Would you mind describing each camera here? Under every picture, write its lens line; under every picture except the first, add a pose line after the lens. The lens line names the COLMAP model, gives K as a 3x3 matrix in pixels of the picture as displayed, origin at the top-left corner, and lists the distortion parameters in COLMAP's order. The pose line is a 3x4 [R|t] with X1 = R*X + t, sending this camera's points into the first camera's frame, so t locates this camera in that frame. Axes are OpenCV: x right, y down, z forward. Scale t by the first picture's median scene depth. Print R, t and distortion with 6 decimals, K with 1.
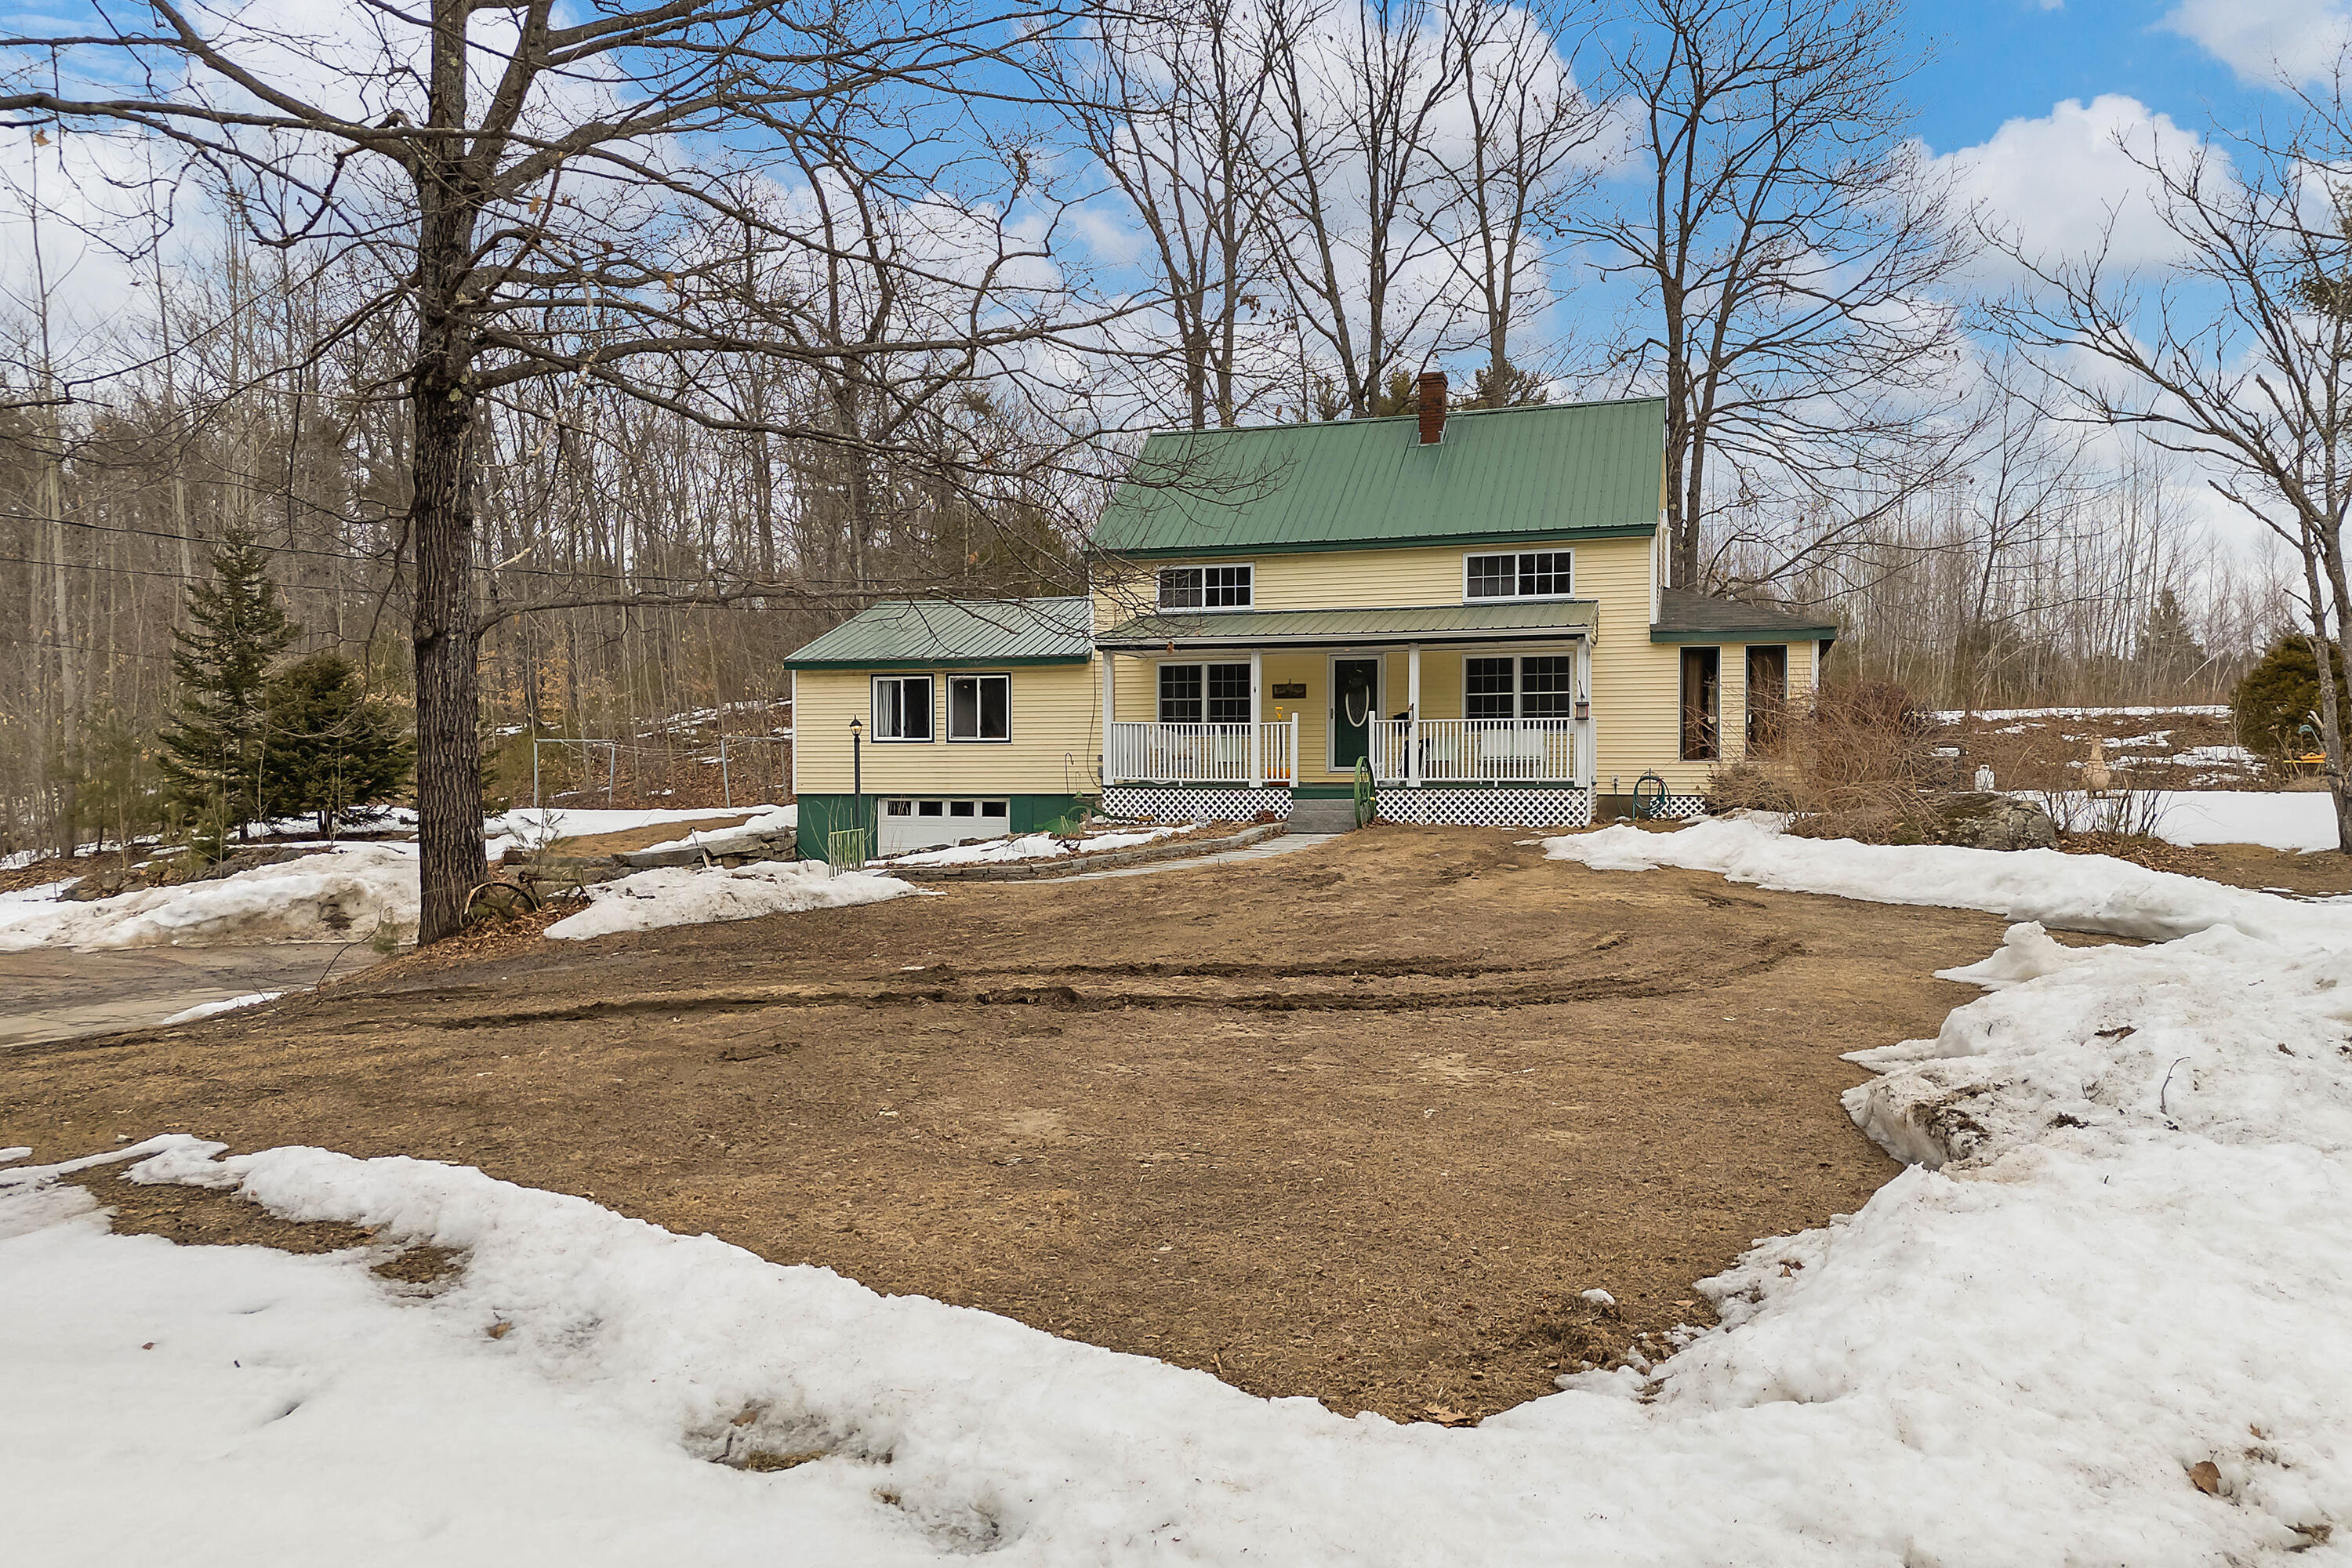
lens RADIAL K [[1670.3, 0, 1176.0], [0, 1670.3, 784.0], [0, 0, 1]] dist [0.075268, -0.001903]
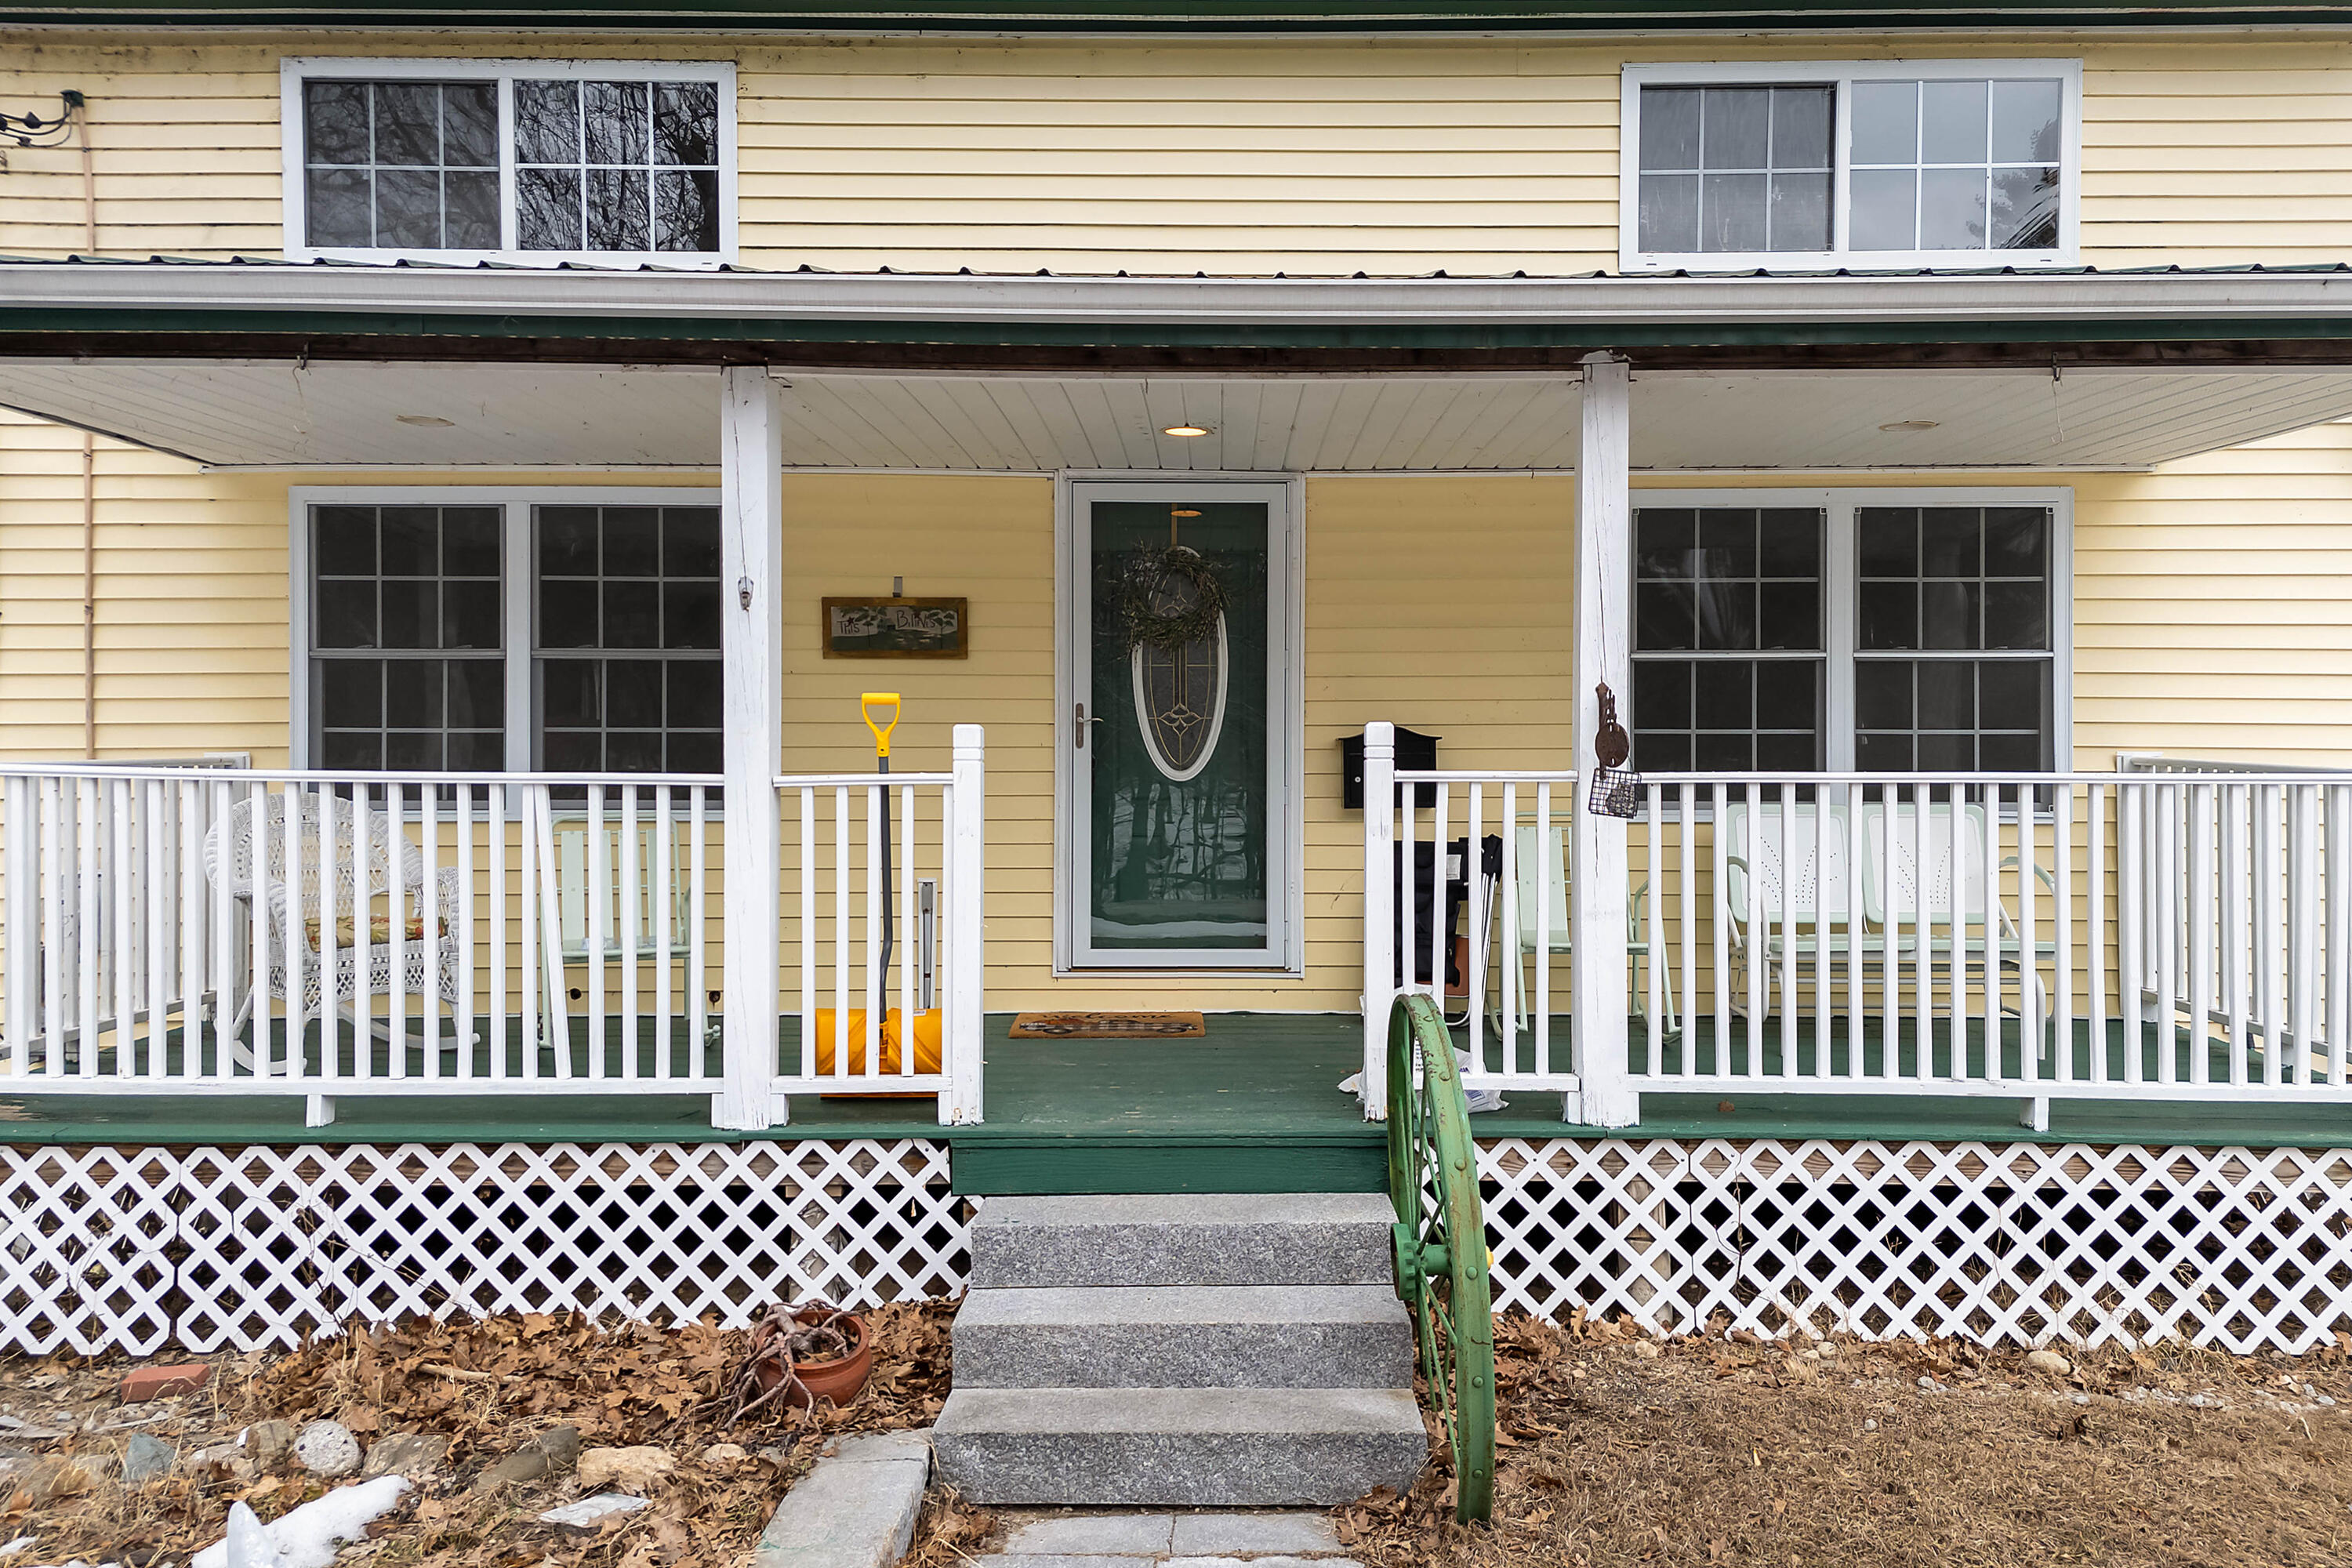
lens RADIAL K [[1670.3, 0, 1176.0], [0, 1670.3, 784.0], [0, 0, 1]] dist [0.075268, -0.001903]
pose [[0.954692, -0.000257, 0.297597, 0.036247], [-0.001955, 0.999973, 0.007135, -0.036410], [-0.297590, -0.007393, 0.954665, 0.786781]]
